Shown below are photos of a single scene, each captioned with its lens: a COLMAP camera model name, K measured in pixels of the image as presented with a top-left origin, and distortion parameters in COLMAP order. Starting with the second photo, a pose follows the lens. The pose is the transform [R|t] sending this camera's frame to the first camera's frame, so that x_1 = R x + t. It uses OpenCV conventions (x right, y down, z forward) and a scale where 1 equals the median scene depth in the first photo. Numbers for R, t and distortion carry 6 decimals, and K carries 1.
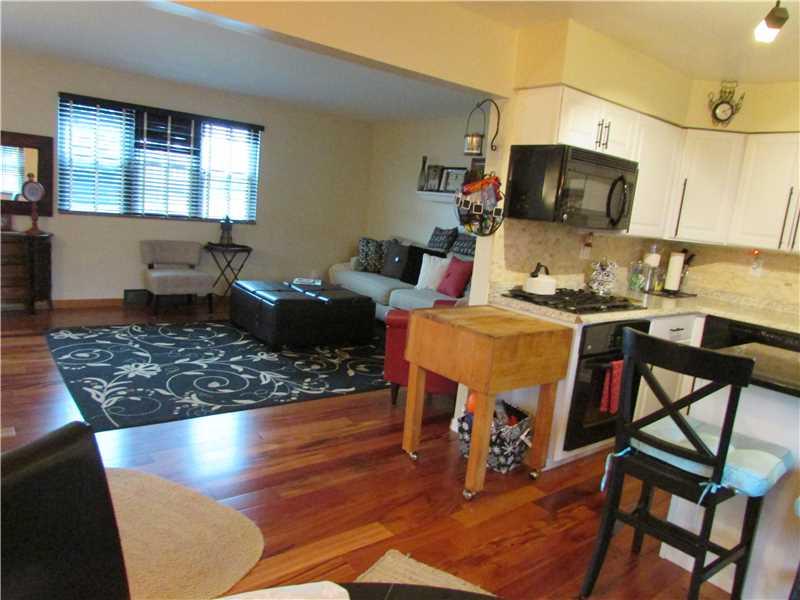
lens RADIAL K [[566.5, 0, 401.2], [0, 566.5, 302.3], [0, 0, 1]] dist [-0.038237, 0.017607]
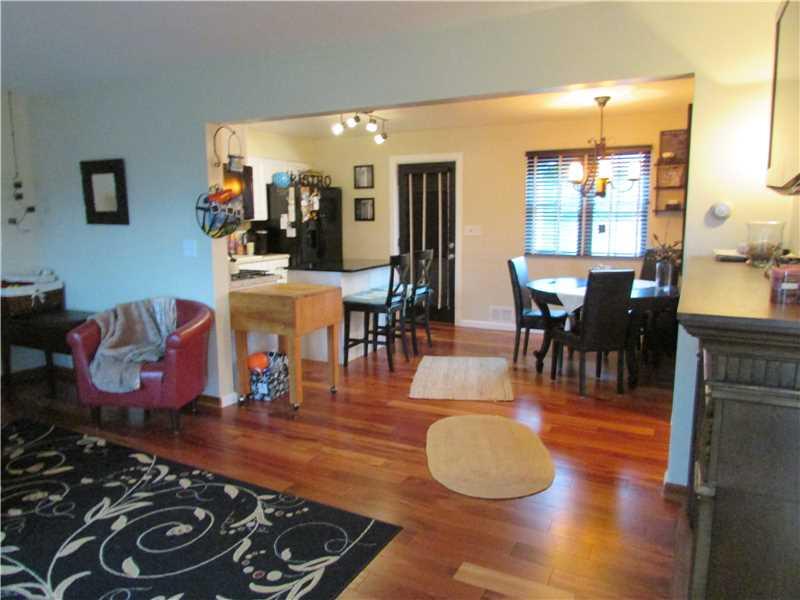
lens RADIAL K [[566.5, 0, 398.0], [0, 566.5, 297.1], [0, 0, 1]] dist [-0.038237, 0.017607]
pose [[-0.400542, -0.227192, 0.887665, -0.708535], [0.125619, 0.946009, 0.298808, -0.198186], [-0.907626, 0.231193, -0.350377, 0.711759]]
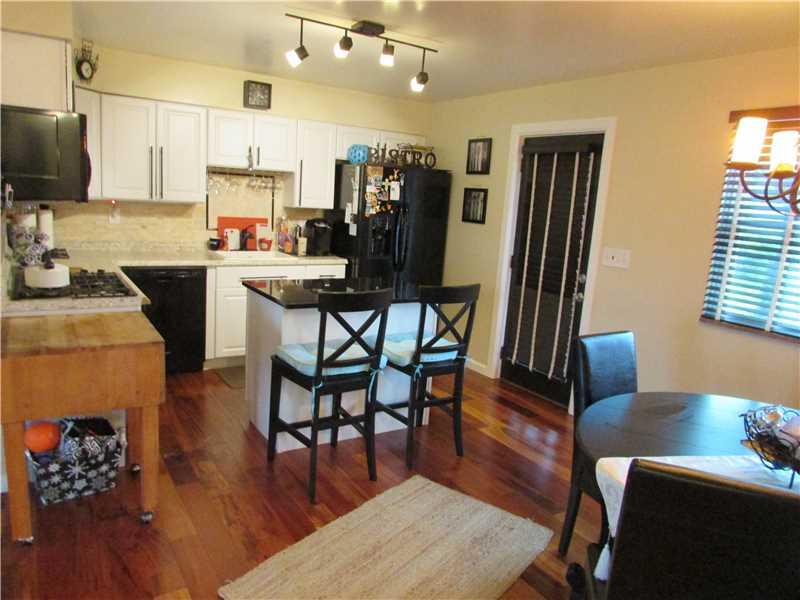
lens RADIAL K [[566.5, 0, 400.1], [0, 566.5, 297.0], [0, 0, 1]] dist [-0.038237, 0.017607]
pose [[0.120101, -0.264200, 0.956961, -0.317894], [0.114262, 0.961211, 0.251033, -0.095661], [-0.986164, 0.079195, 0.145631, 0.229200]]
